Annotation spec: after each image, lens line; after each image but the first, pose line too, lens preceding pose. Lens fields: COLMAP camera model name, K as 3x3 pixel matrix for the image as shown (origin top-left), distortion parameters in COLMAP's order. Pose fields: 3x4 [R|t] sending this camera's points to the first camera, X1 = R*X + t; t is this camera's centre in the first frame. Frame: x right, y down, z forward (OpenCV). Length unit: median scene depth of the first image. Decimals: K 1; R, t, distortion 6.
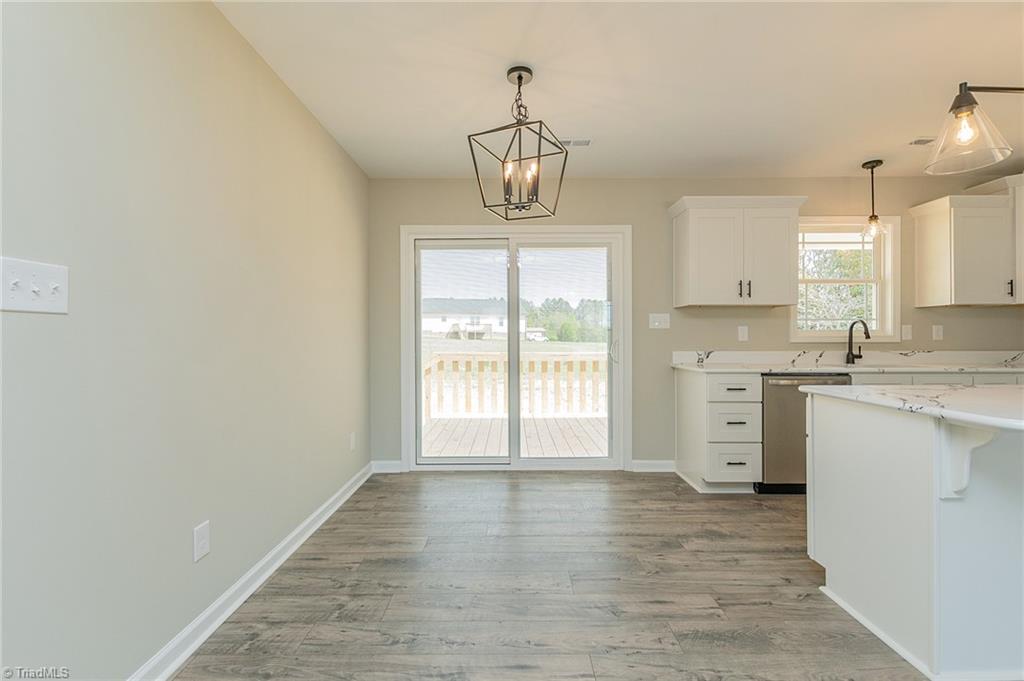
lens RADIAL K [[456.2, 0, 517.7], [0, 456.2, 336.7], [0, 0, 1]] dist [0.007579, -0.003251]
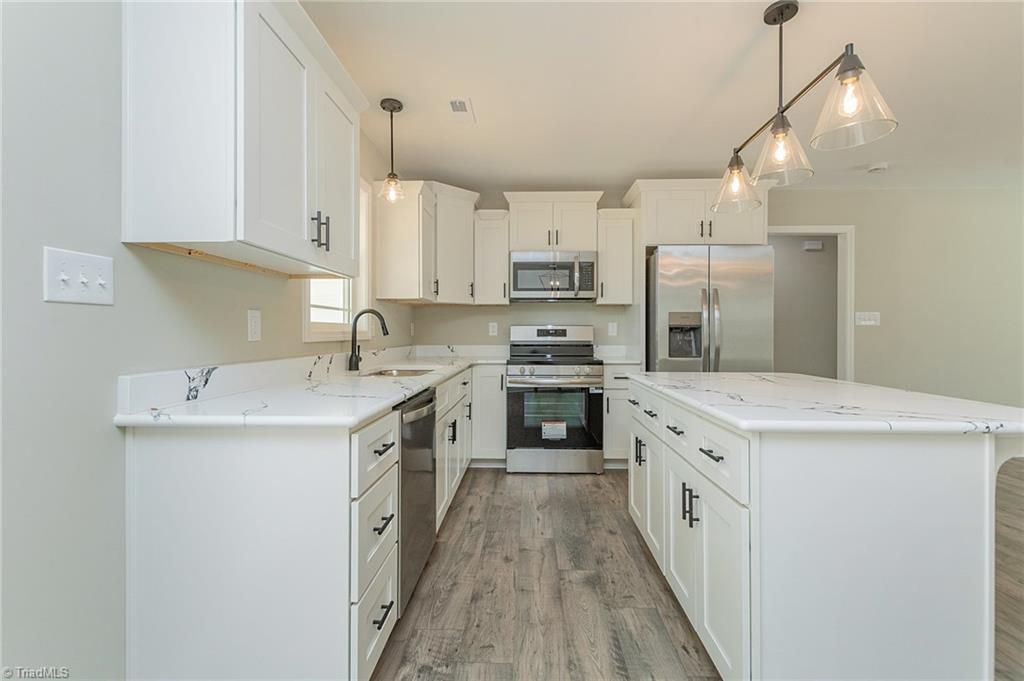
lens RADIAL K [[456.2, 0, 510.8], [0, 456.2, 330.4], [0, 0, 1]] dist [0.007579, -0.003251]
pose [[0.048052, 0.005205, 0.998831, 0.026132], [-0.001422, 0.999986, -0.005143, 0.000007], [-0.998844, -0.001173, 0.048058, 0.719586]]
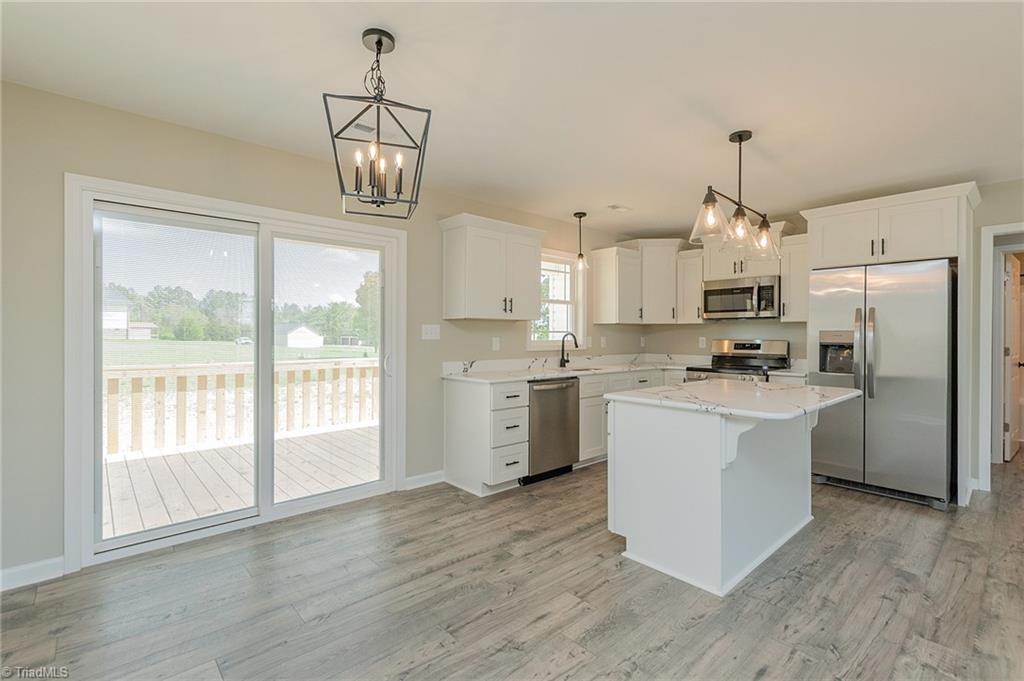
lens RADIAL K [[456.2, 0, 515.1], [0, 456.2, 334.8], [0, 0, 1]] dist [0.007579, -0.003251]
pose [[0.747113, 0.004540, 0.664681, -0.216670], [-0.004428, 0.999988, -0.001854, -0.028169], [-0.664682, -0.001558, 0.747125, 0.139284]]
